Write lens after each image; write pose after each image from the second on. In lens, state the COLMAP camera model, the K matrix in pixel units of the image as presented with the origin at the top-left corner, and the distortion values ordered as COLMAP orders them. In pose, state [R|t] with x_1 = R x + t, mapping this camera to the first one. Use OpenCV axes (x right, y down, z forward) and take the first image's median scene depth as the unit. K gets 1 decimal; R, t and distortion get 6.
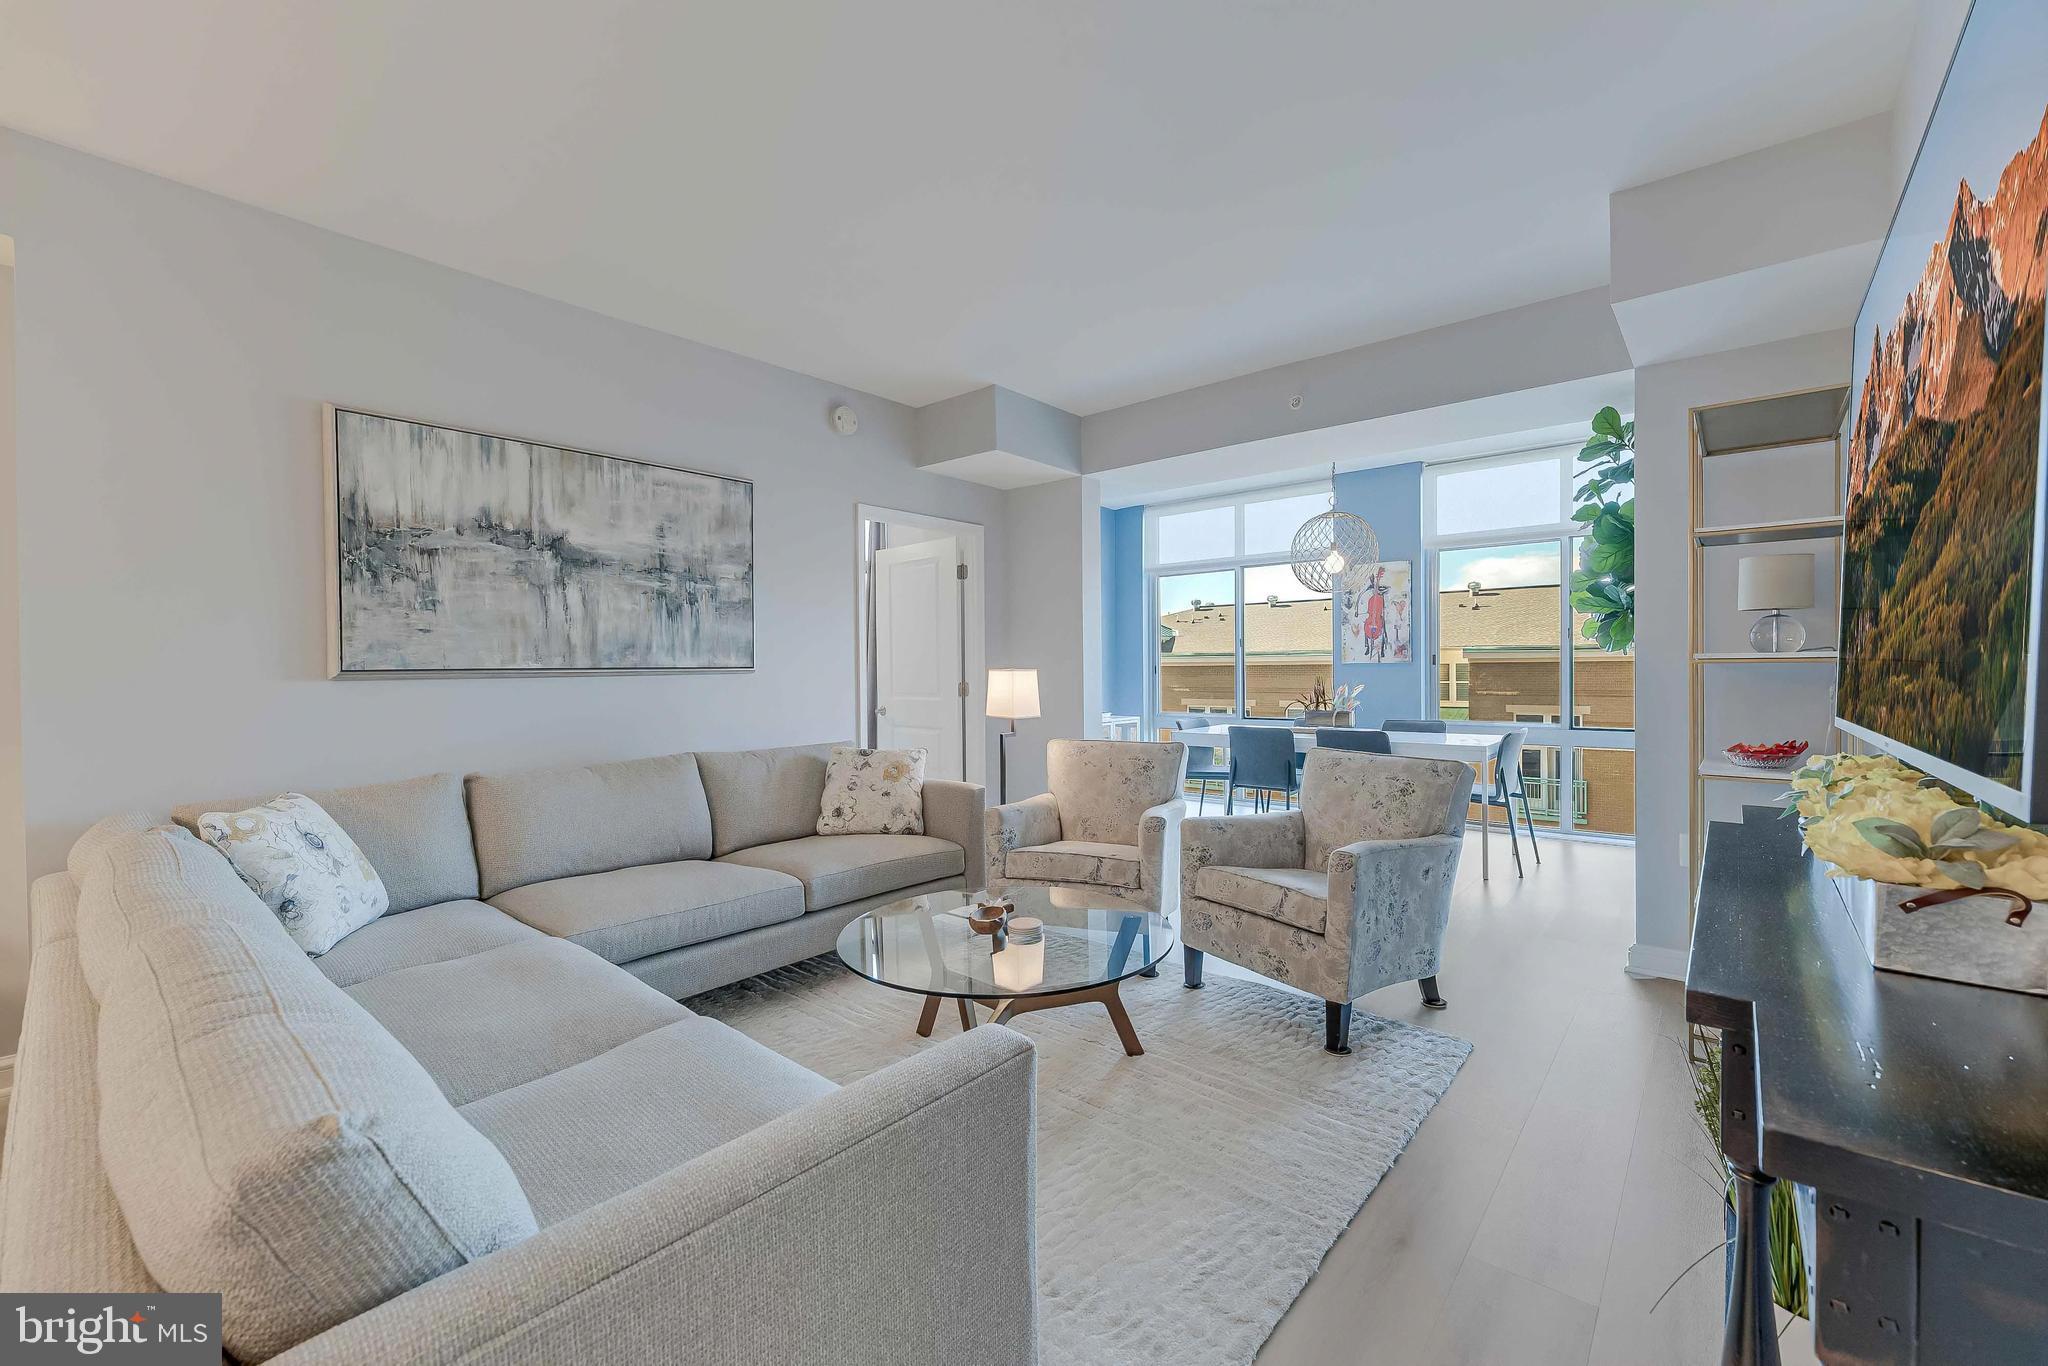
lens RADIAL K [[839.7, 0, 1041.8], [0, 839.7, 673.5], [0, 0, 1]] dist [0.003276, -0.000031]
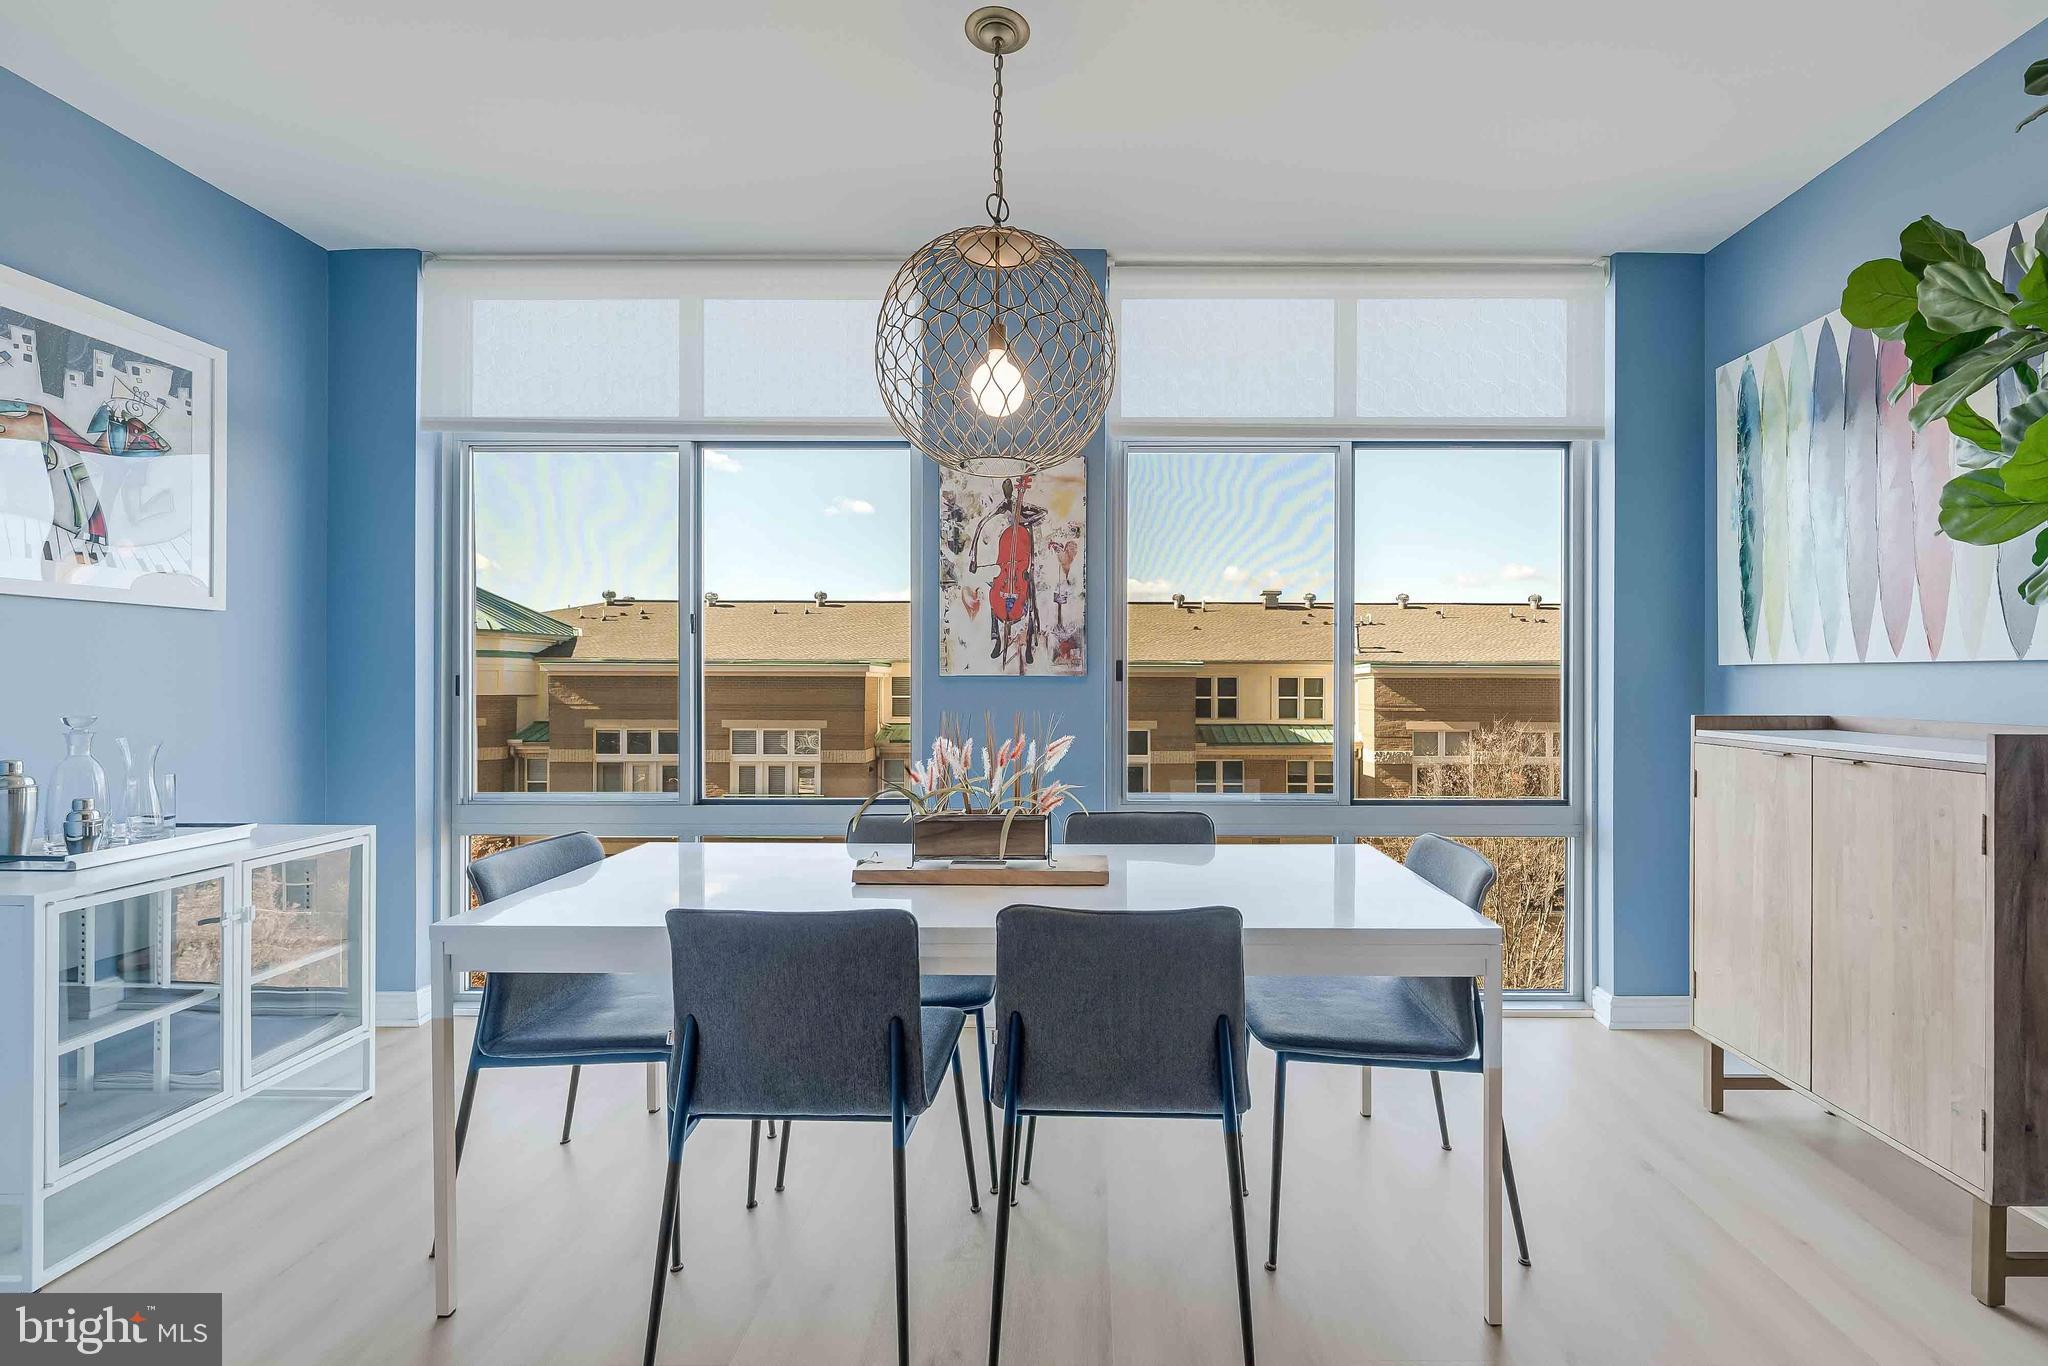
lens RADIAL K [[839.7, 0, 1097.1], [0, 839.7, 693.5], [0, 0, 1]] dist [0.003276, -0.000031]
pose [[0.761545, 0.002209, 0.648108, 0.225106], [-0.009447, 0.999926, 0.007692, -0.010701], [-0.648043, -0.011980, 0.761509, 1.035601]]
